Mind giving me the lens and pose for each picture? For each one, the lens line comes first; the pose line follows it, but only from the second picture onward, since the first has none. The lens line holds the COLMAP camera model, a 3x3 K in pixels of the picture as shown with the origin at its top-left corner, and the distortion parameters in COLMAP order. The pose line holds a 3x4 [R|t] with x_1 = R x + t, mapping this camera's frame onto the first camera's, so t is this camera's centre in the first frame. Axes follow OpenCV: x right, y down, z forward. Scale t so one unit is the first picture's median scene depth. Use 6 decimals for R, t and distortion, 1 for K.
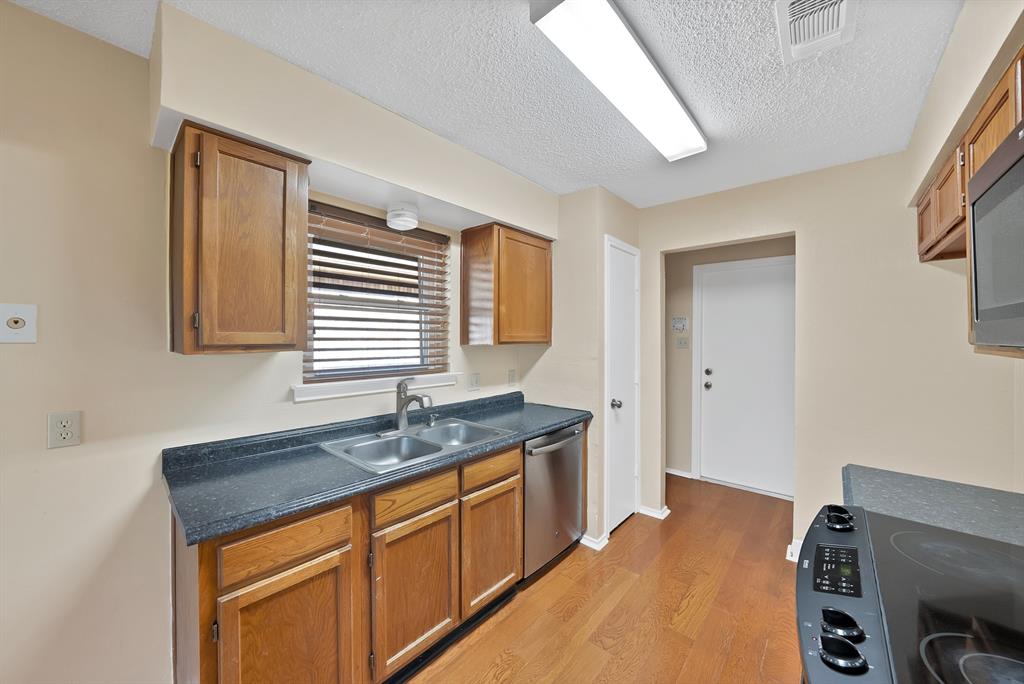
lens RADIAL K [[368.7, 0, 510.9], [0, 368.7, 337.3], [0, 0, 1]] dist [-0.018366, 0.002195]
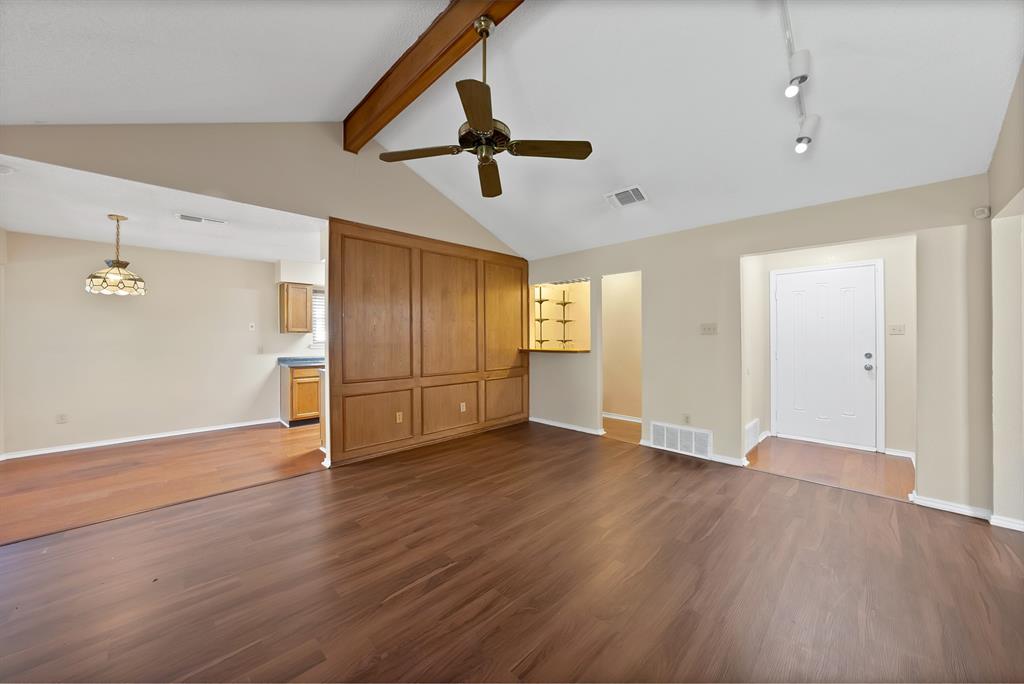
lens RADIAL K [[368.7, 0, 514.1], [0, 368.7, 334.3], [0, 0, 1]] dist [-0.018366, 0.002195]
pose [[0.997803, -0.009751, -0.065528, 1.187752], [0.009336, 0.999934, -0.006632, 0.061915], [0.065589, 0.006005, 0.997829, -1.775664]]
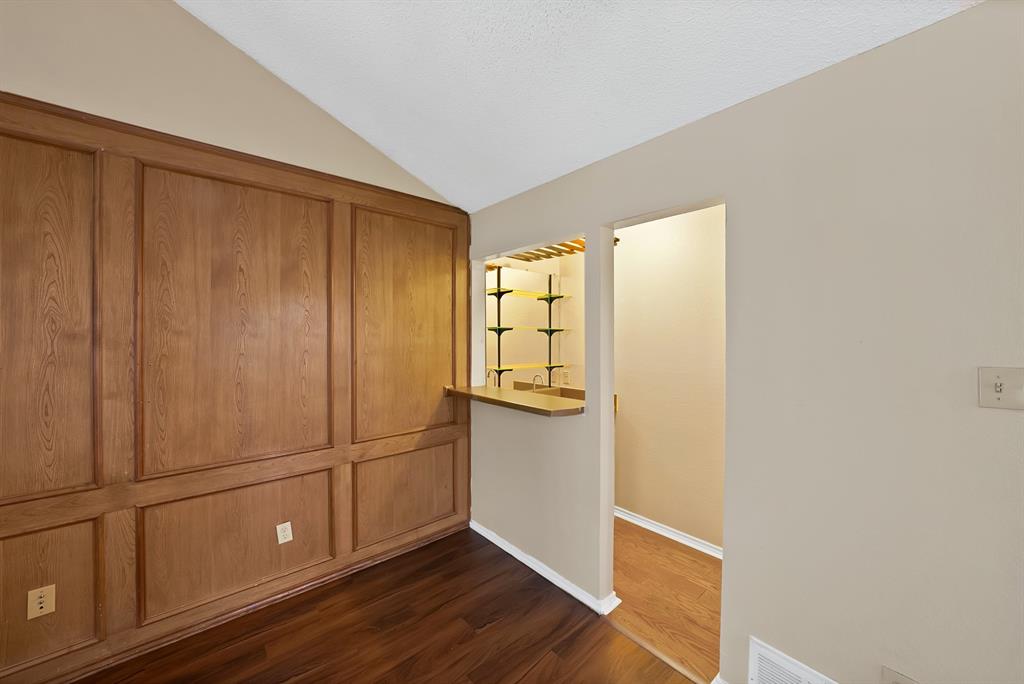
lens RADIAL K [[368.7, 0, 509.7], [0, 368.7, 338.8], [0, 0, 1]] dist [-0.018366, 0.002195]
pose [[0.988183, -0.005167, -0.153193, 1.461661], [0.006054, 0.999967, 0.005324, -0.029984], [0.153161, -0.006189, 0.988182, -0.474888]]
